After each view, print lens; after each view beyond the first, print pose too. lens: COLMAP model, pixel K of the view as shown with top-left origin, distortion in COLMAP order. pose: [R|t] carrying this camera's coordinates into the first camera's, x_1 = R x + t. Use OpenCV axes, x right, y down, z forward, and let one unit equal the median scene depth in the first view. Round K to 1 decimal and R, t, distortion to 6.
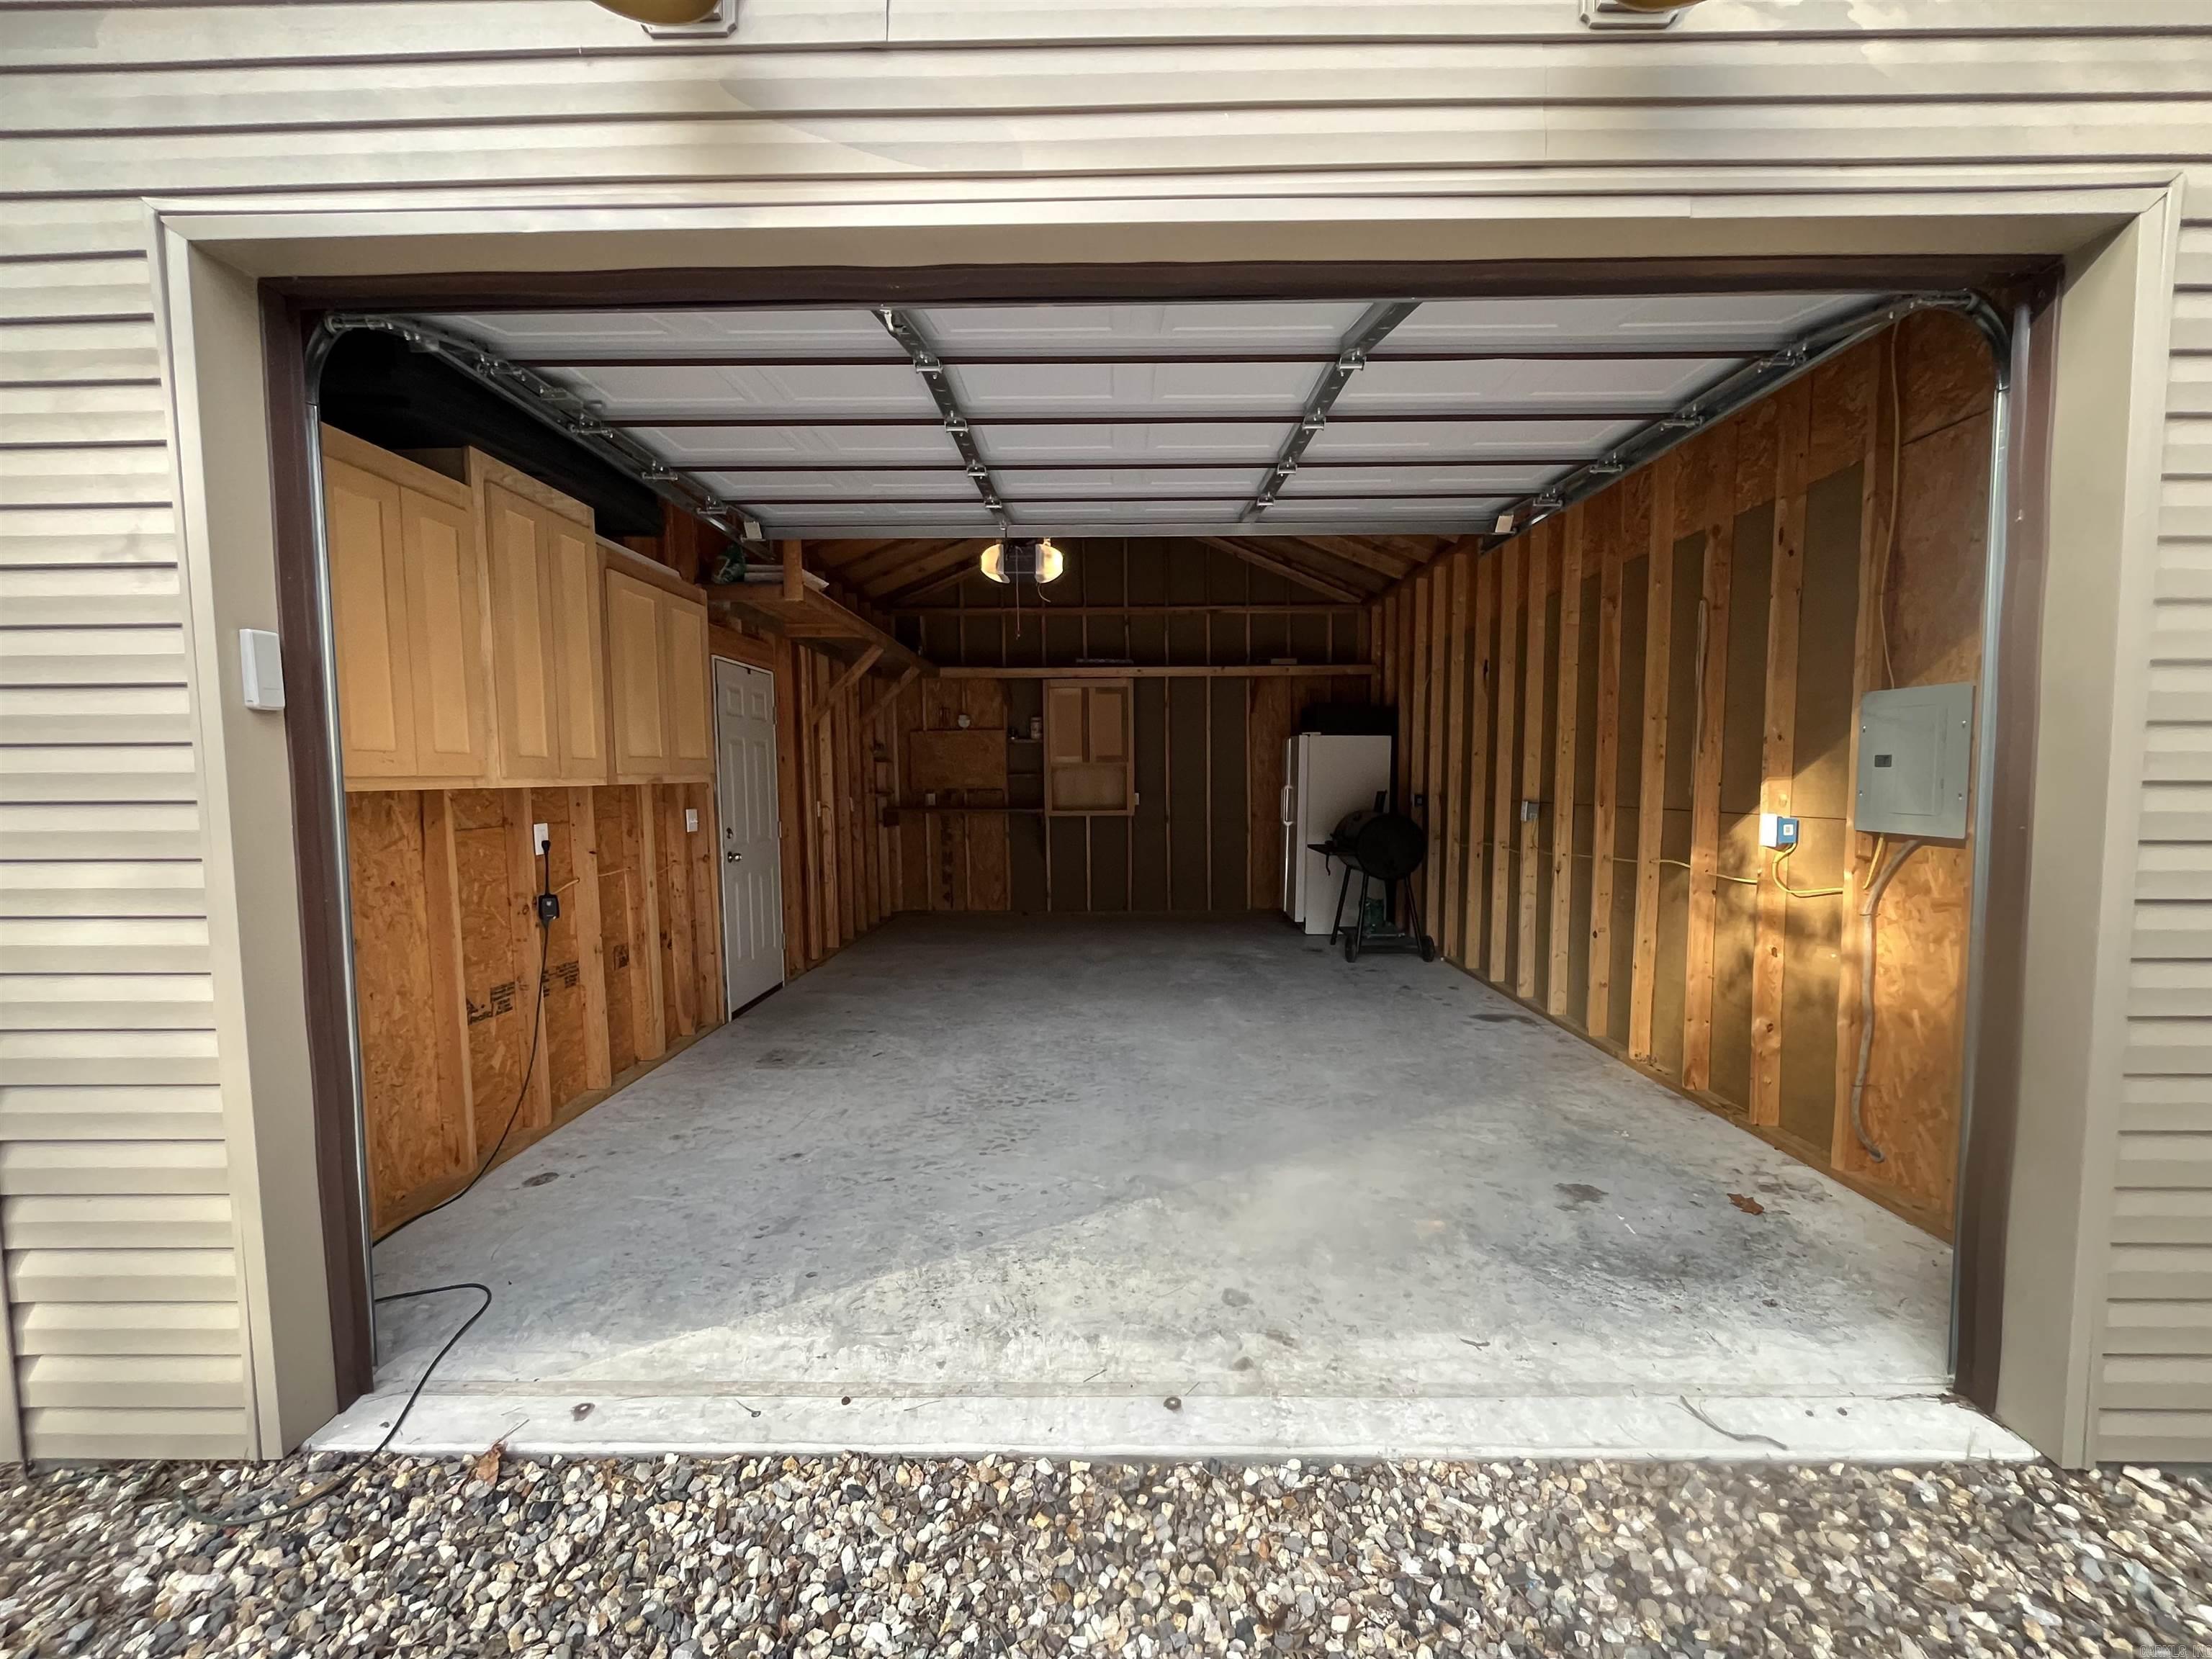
lens RADIAL K [[886.4, 0, 1111.1], [0, 886.4, 833.4], [0, 0, 1]] dist [-0.001242, -0.000038]
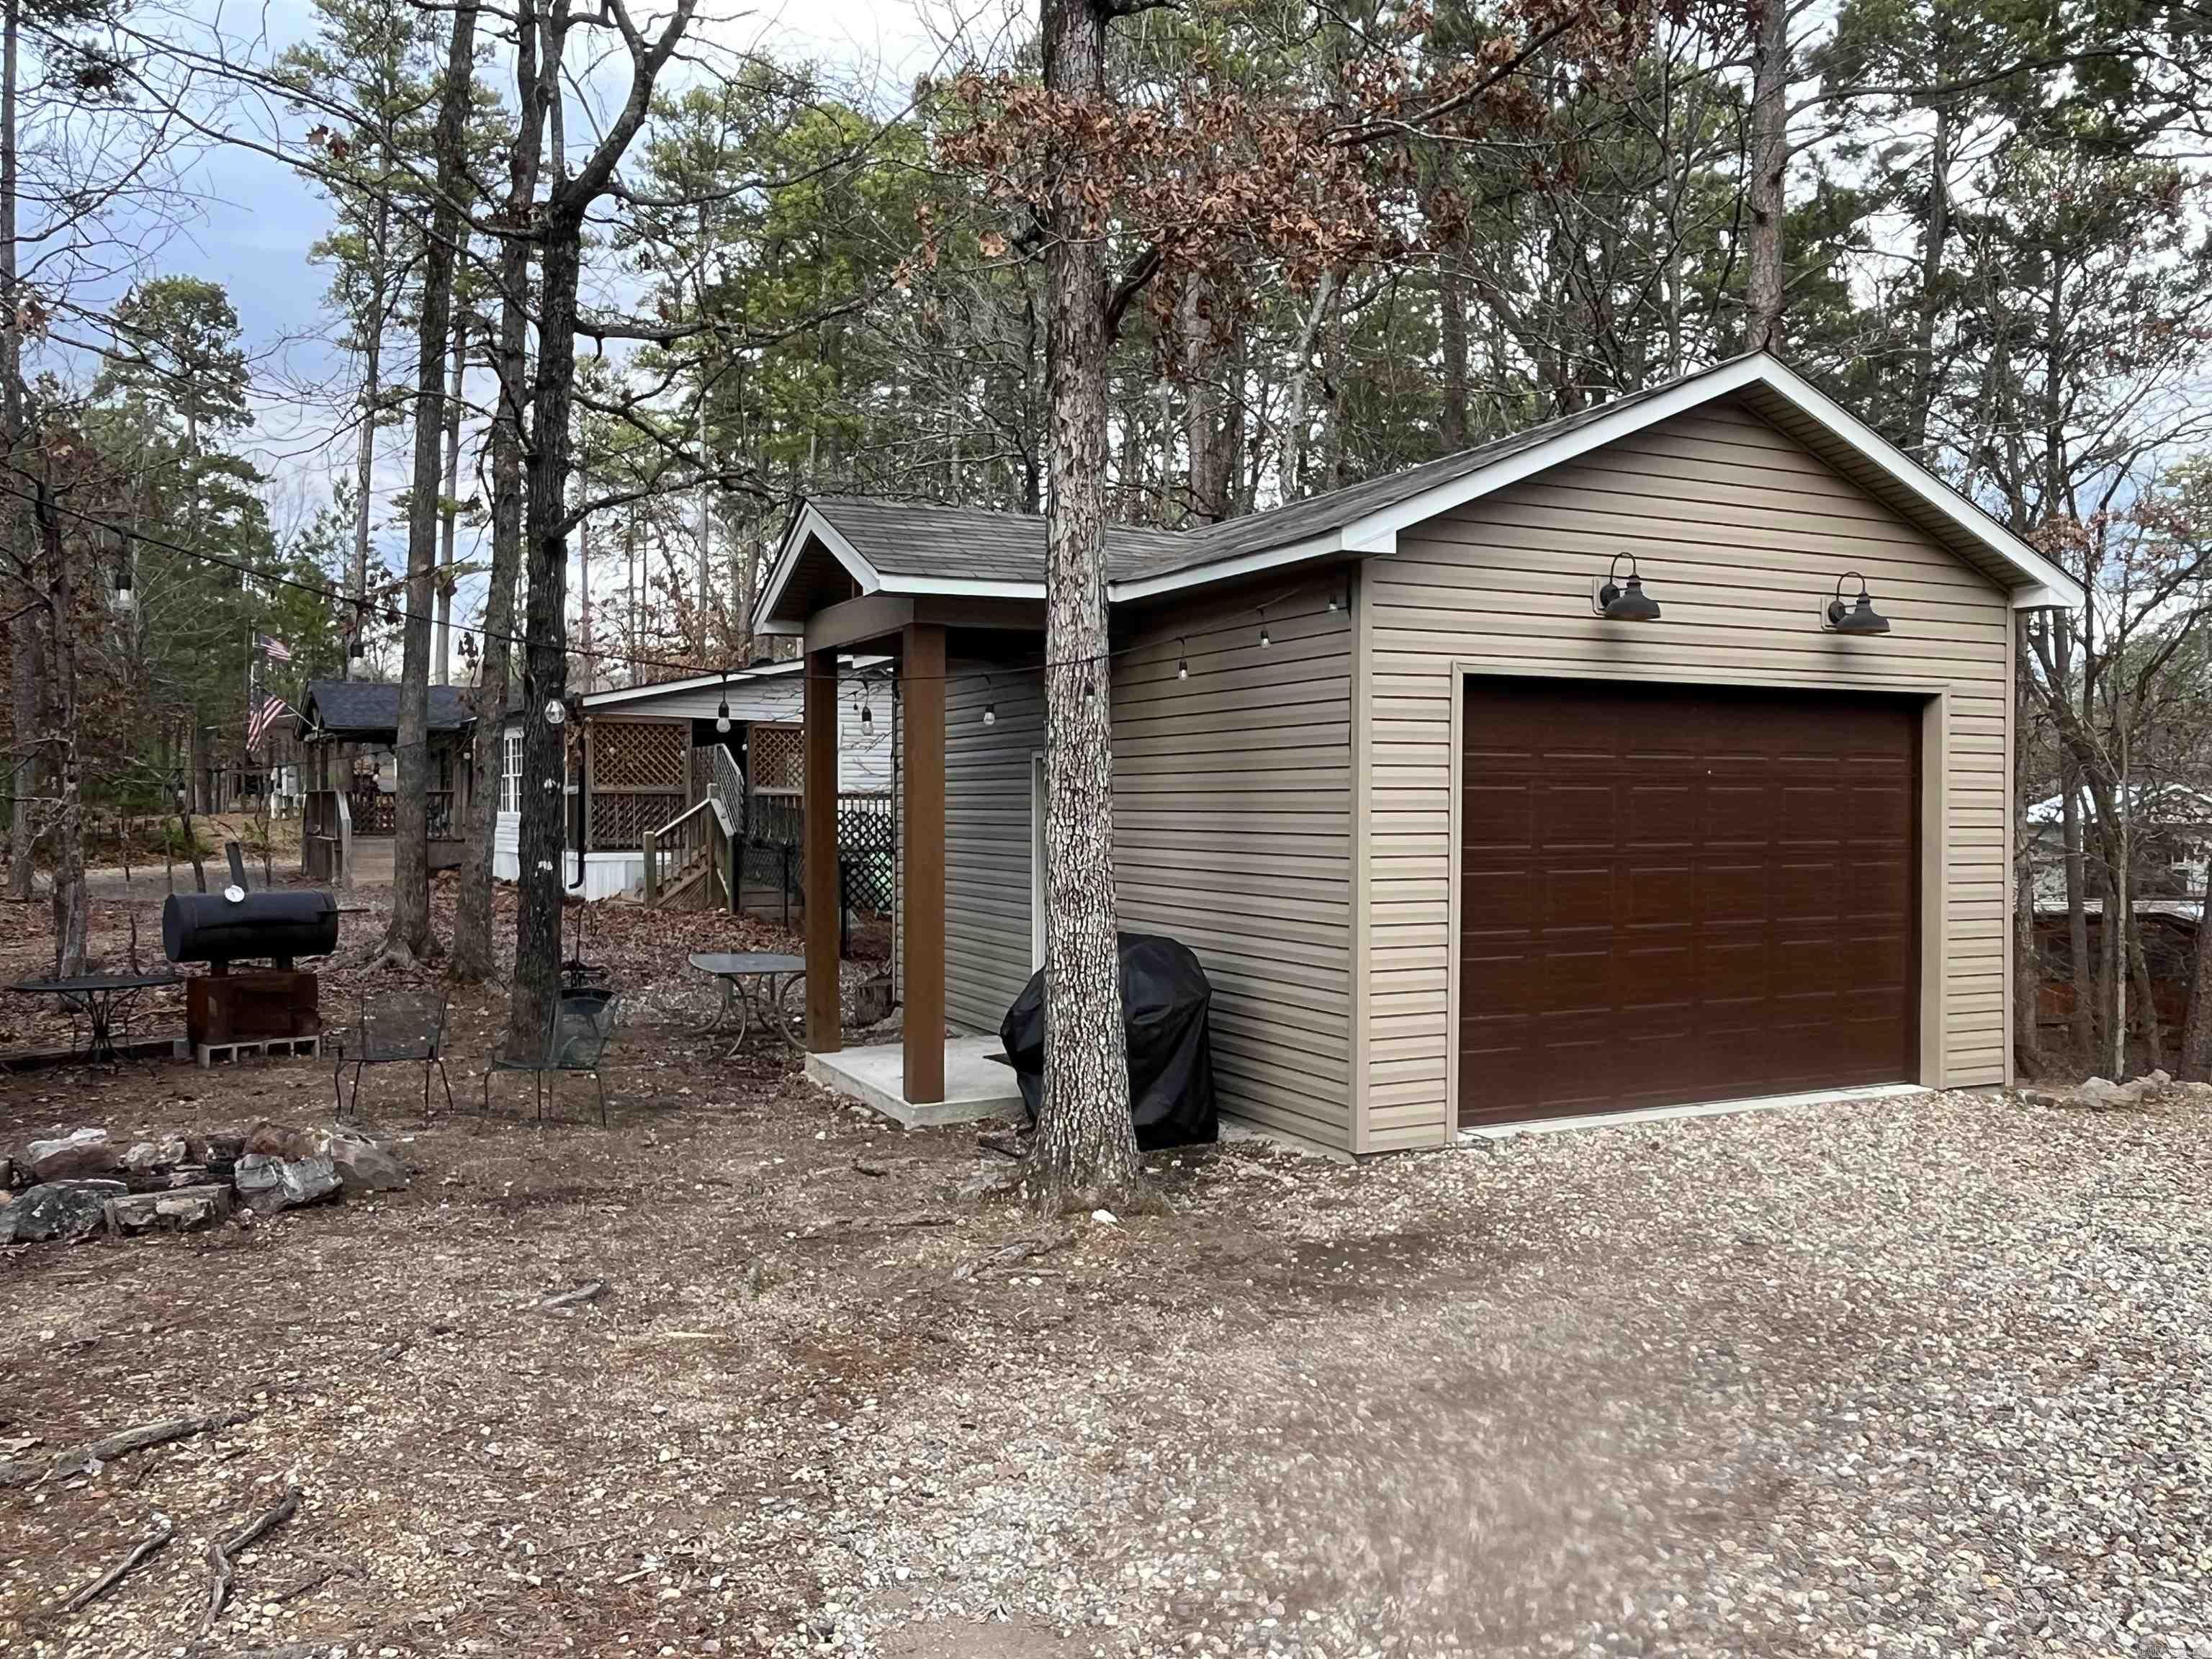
lens RADIAL K [[1664.8, 0, 1114.7], [0, 1664.8, 826.8], [0, 0, 1]] dist [0.000201, 0.011048]
pose [[0.893538, 0.000416, 0.448988, -3.728566], [0.022806, 0.998667, -0.046311, 0.020574], [-0.448409, 0.051621, 0.892337, -2.664524]]
